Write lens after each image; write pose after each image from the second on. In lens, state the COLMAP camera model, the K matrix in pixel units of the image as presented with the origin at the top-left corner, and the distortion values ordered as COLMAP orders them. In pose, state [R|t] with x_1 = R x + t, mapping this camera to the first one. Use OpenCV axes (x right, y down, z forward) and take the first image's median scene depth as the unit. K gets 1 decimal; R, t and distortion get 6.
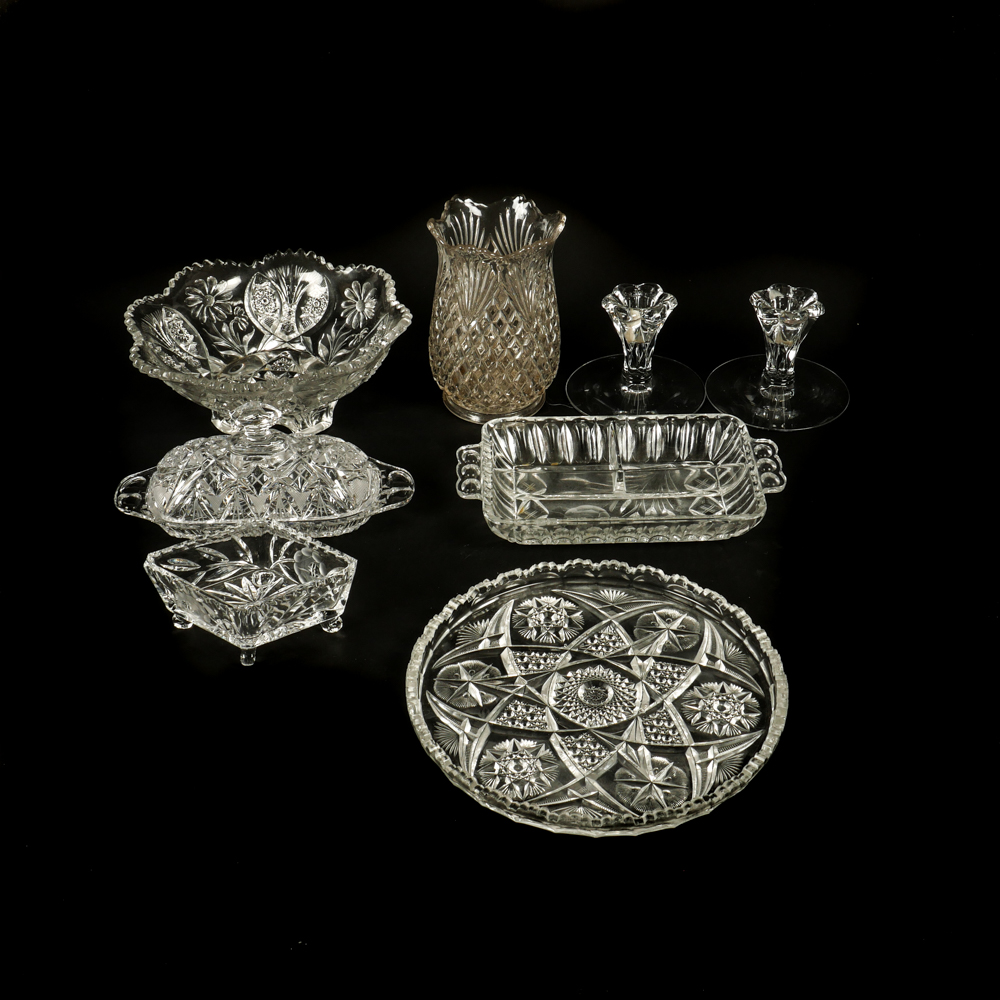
lens RADIAL K [[1479.5, 0, 497.1], [0, 1479.5, 500.0], [0, 0, 1]] dist [-0.016898, 0.000000]
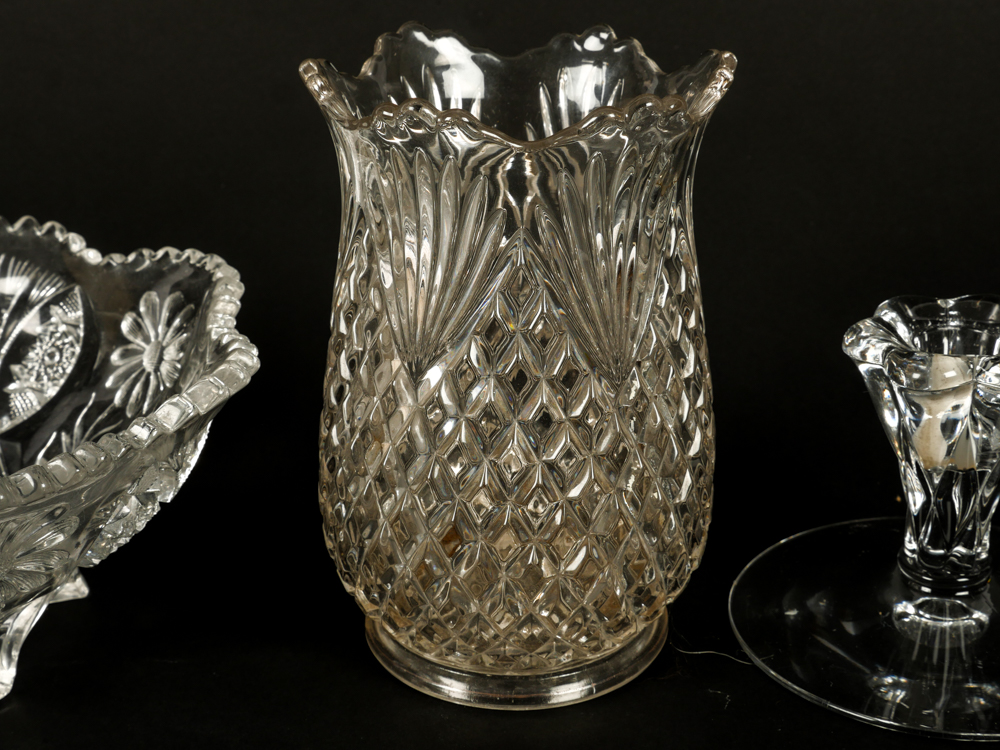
lens RADIAL K [[1732.6, 0, 491.5], [0, 1732.6, 367.0], [0, 0, 1]] dist [0.046132, 0.000000]
pose [[0.996488, 0.019936, -0.081326, 0.026399], [-0.037895, 0.973459, -0.225701, -0.040967], [0.074668, 0.227990, 0.970796, 0.666644]]
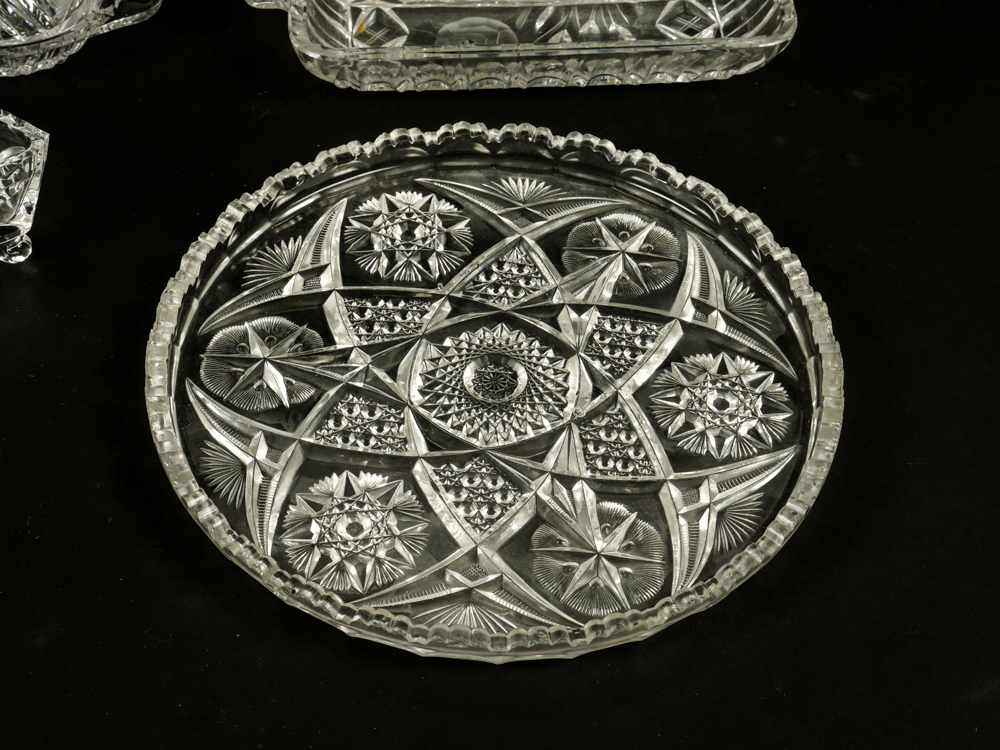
lens RADIAL K [[1981.8, 0, 499.7], [0, 1981.8, 378.4], [0, 0, 1]] dist [0.132168, 0.000000]
pose [[0.997311, -0.018965, 0.070791, 0.013432], [0.003916, 0.978347, 0.206936, -0.019248], [-0.073183, -0.206102, 0.975790, 0.233632]]
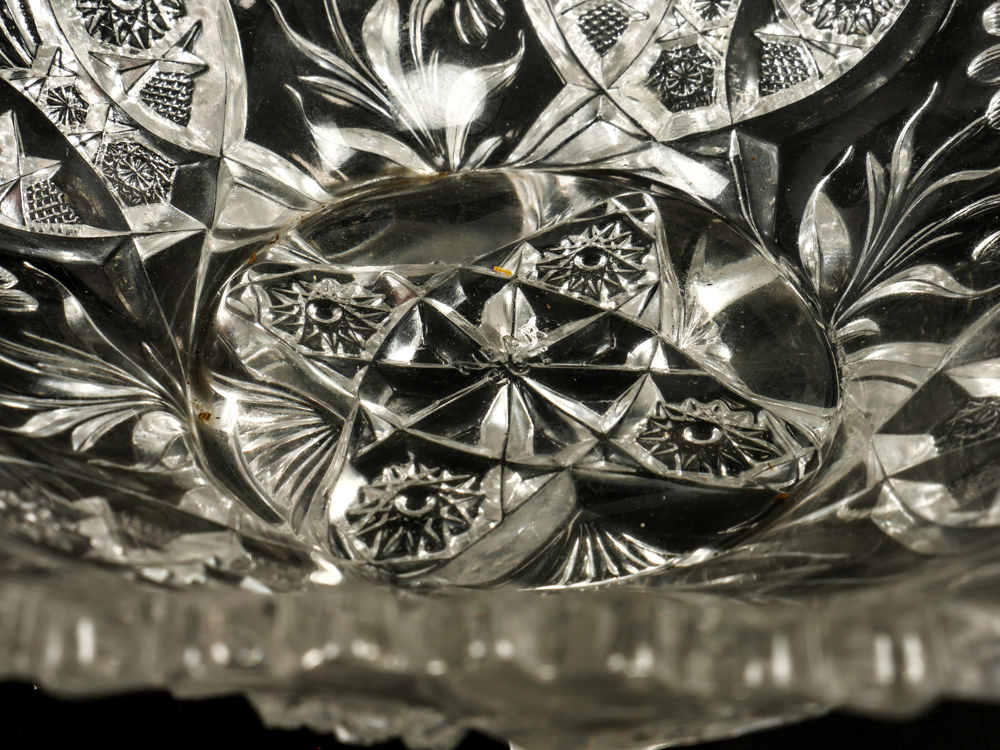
lens RADIAL K [[1638.9, 0, 501.4], [0, 1638.9, 373.8], [0, 0, 1]] dist [-0.013759, 0.000000]
pose [[0.927503, 0.257061, -0.271399, -0.106251], [-0.229781, 0.964724, 0.128481, -0.113908], [0.294853, -0.056804, 0.953853, 0.883943]]
